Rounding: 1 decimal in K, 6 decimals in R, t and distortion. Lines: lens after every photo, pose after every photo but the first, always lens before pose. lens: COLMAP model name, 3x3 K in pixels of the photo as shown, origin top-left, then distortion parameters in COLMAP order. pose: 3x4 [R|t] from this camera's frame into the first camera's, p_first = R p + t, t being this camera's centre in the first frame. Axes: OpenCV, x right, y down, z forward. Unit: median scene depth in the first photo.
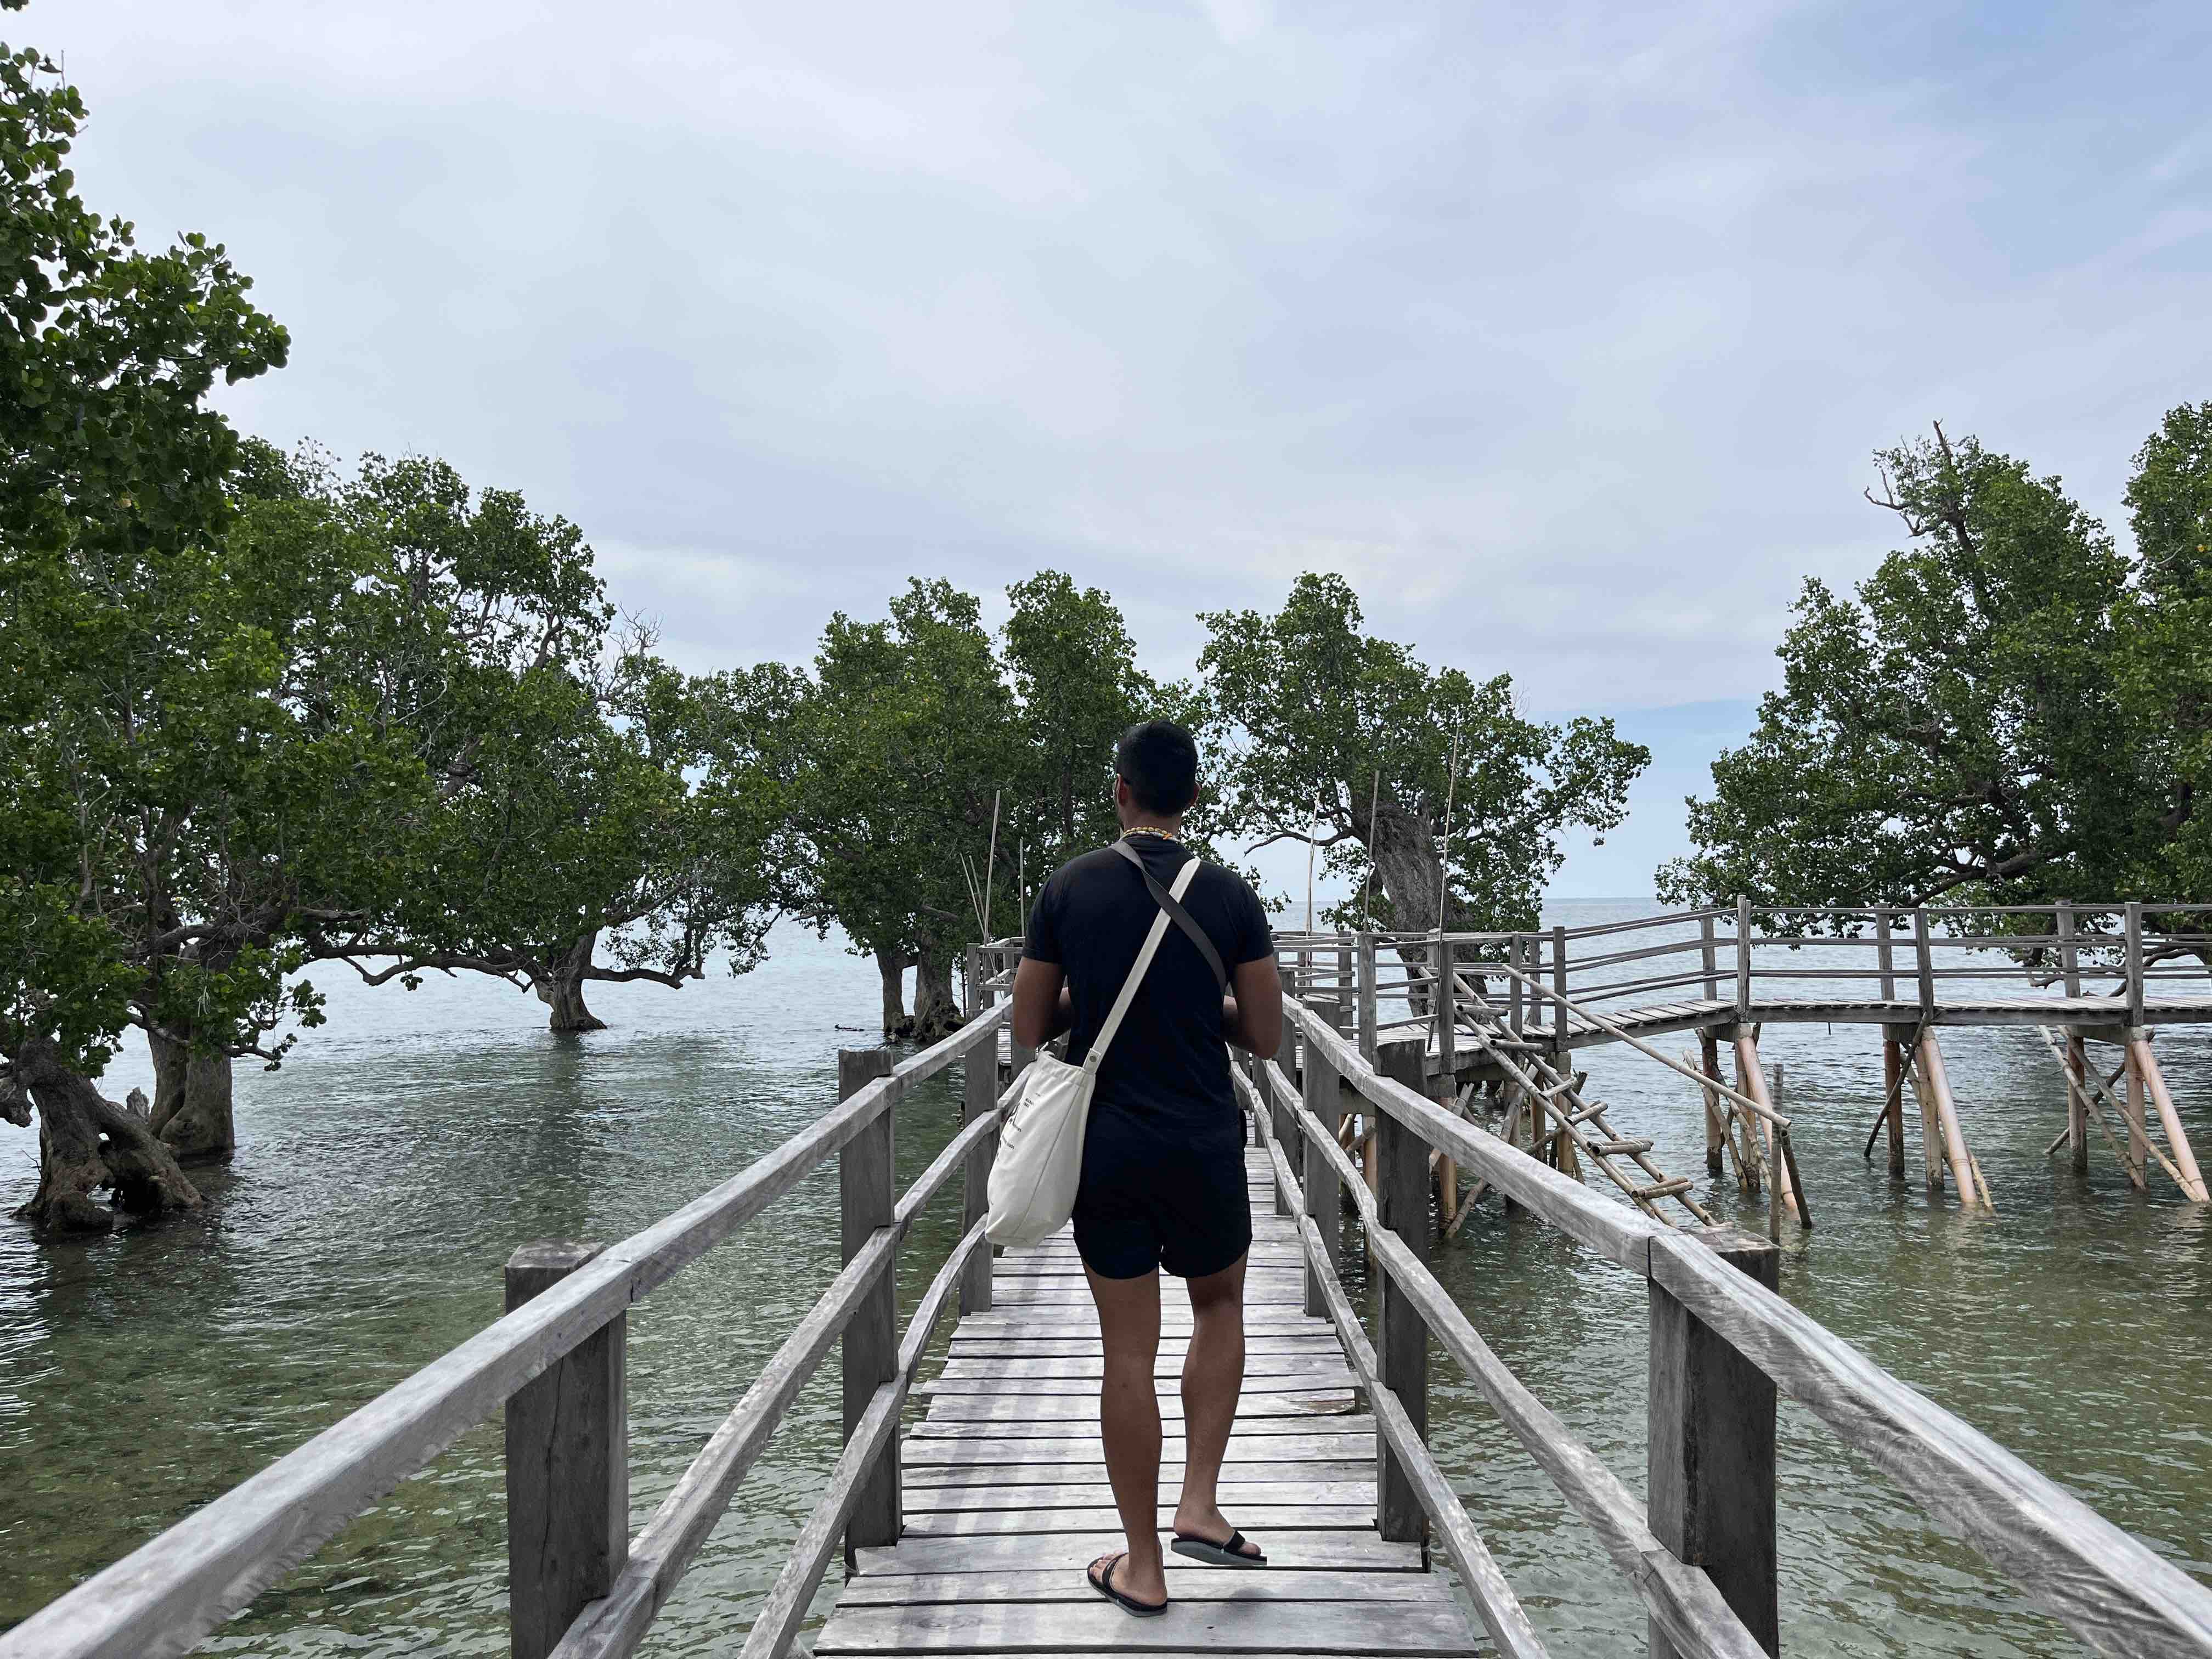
lens RADIAL K [[1677.2, 0, 1106.0], [0, 1677.2, 829.5], [0, 0, 1]] dist [0.000399, -0.000750]
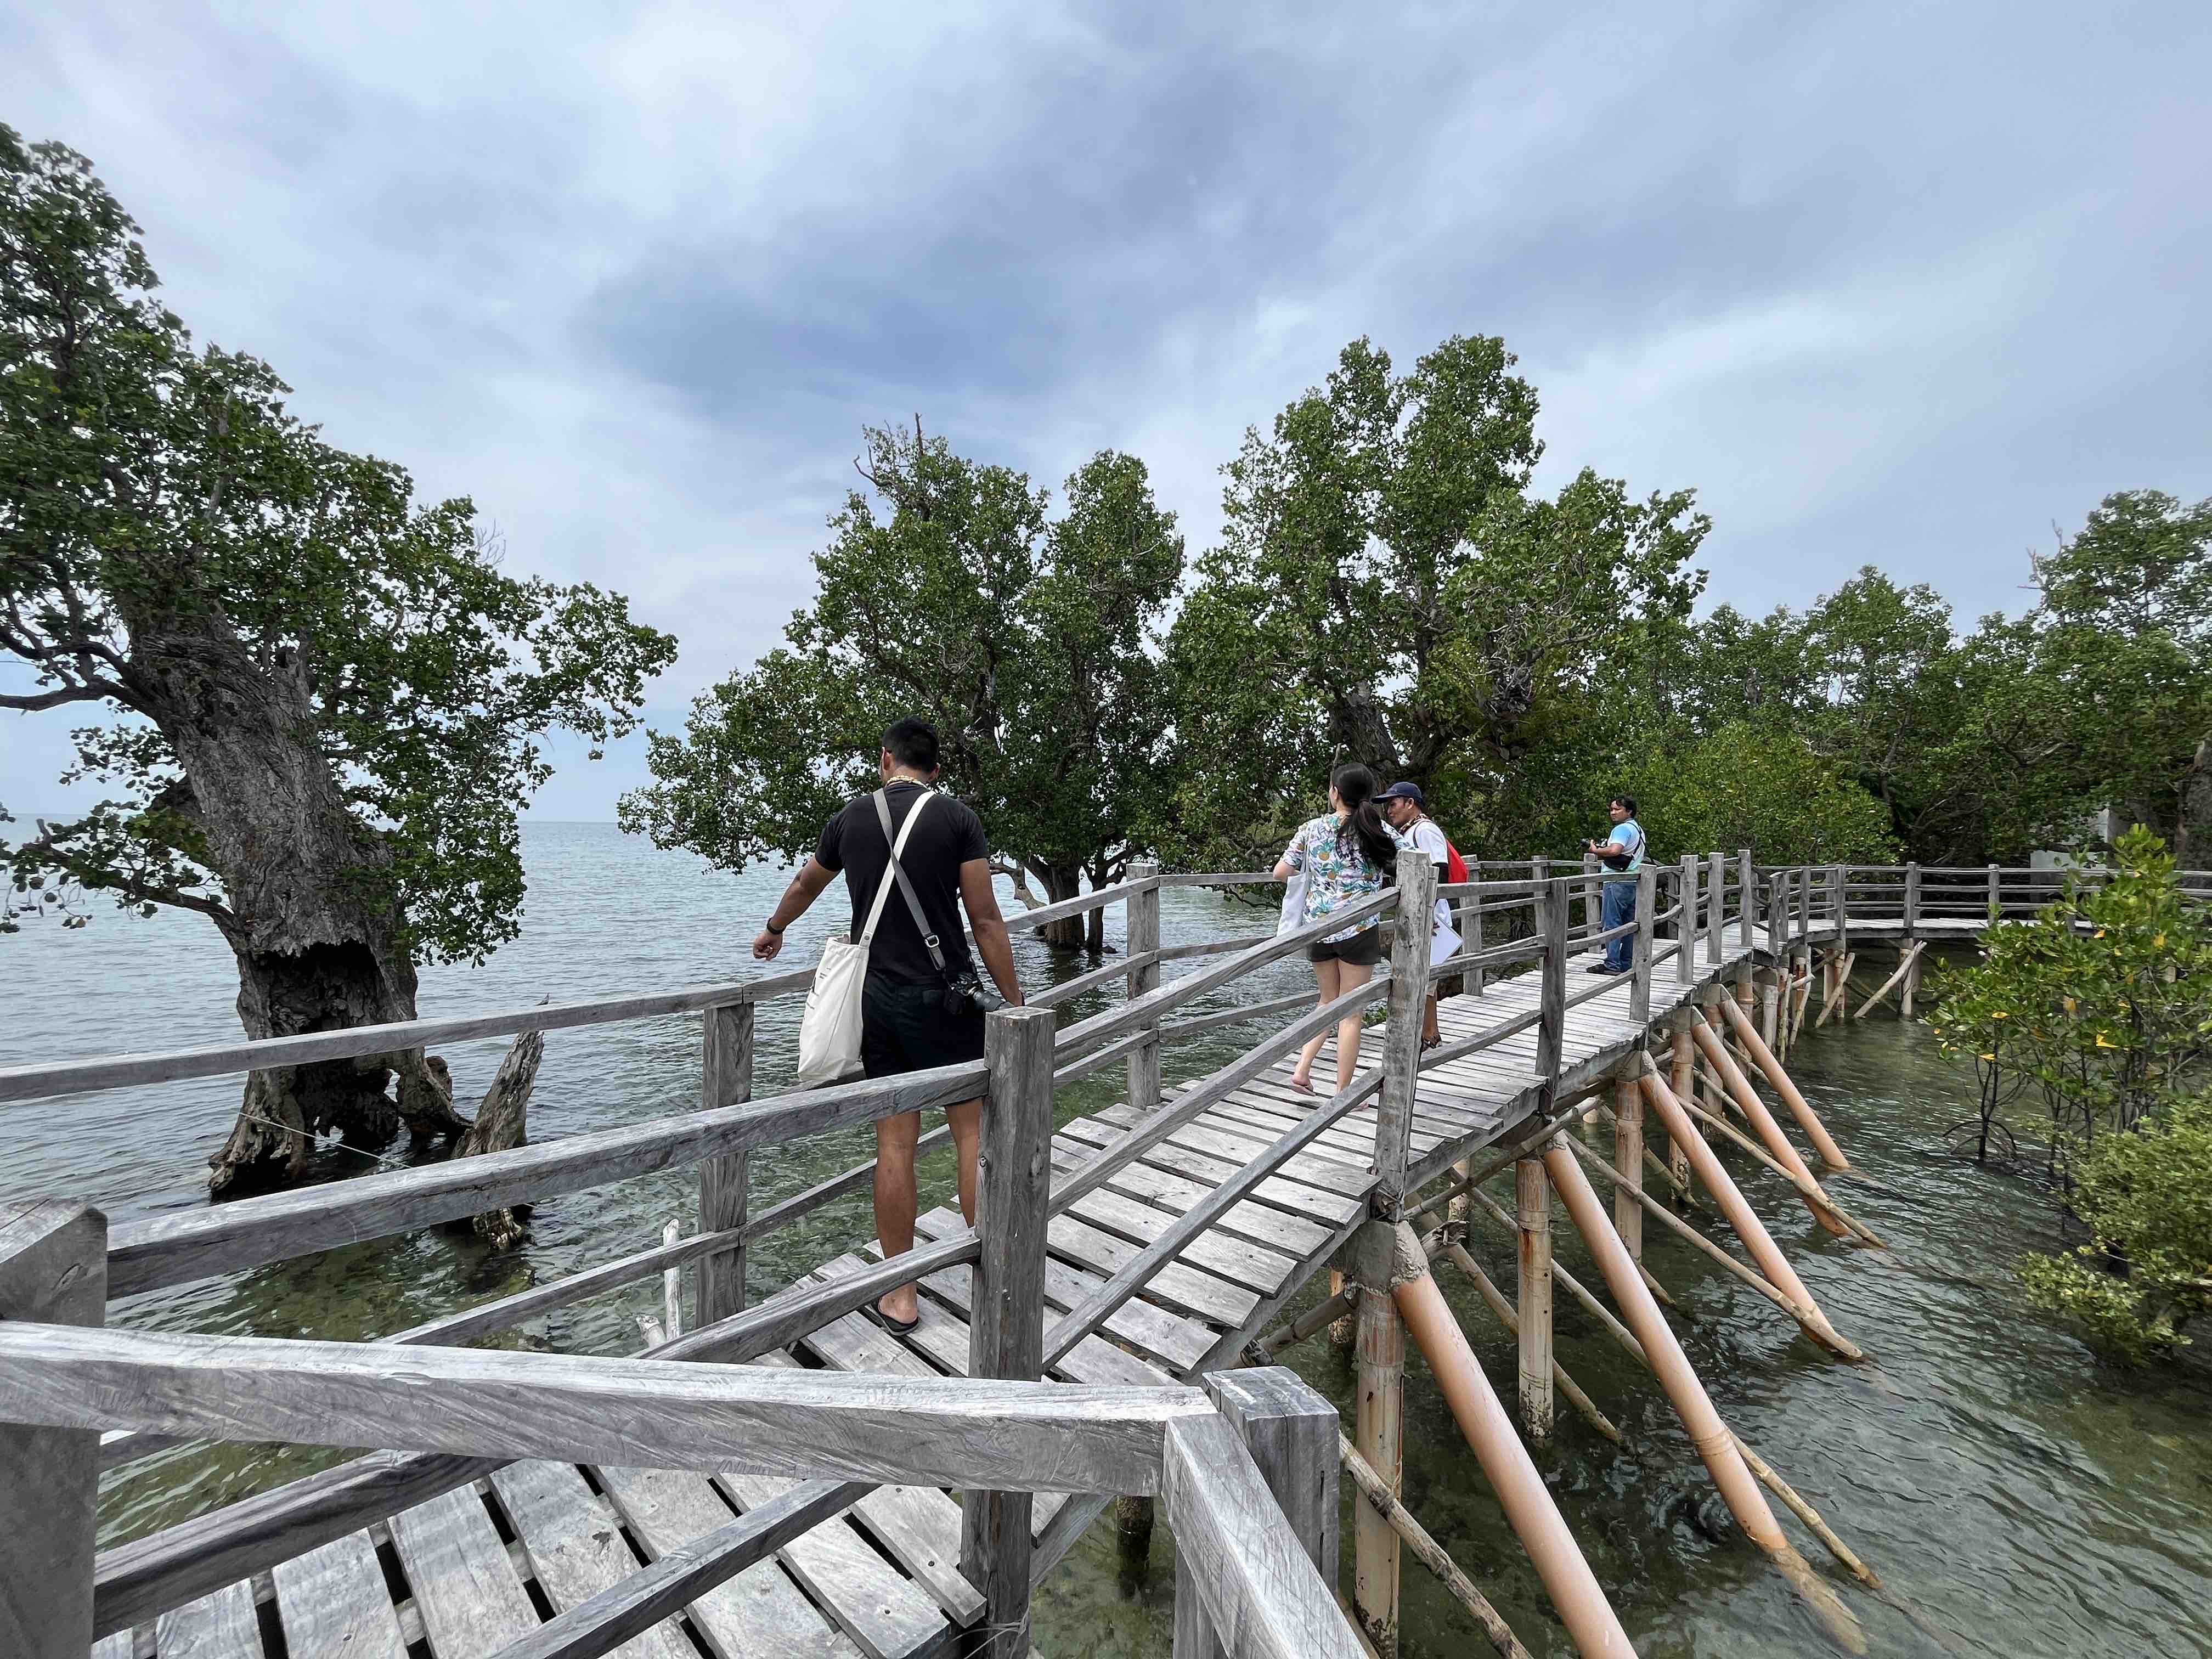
lens RADIAL K [[884.4, 0, 1106.0], [0, 884.4, 829.5], [0, 0, 1]] dist [0.000509, 0.000035]
pose [[0.596761, 0.022191, 0.802112, 0.109471], [-0.056037, 0.998330, 0.014071, 0.023086], [-0.800460, -0.053344, 0.597008, 0.575333]]
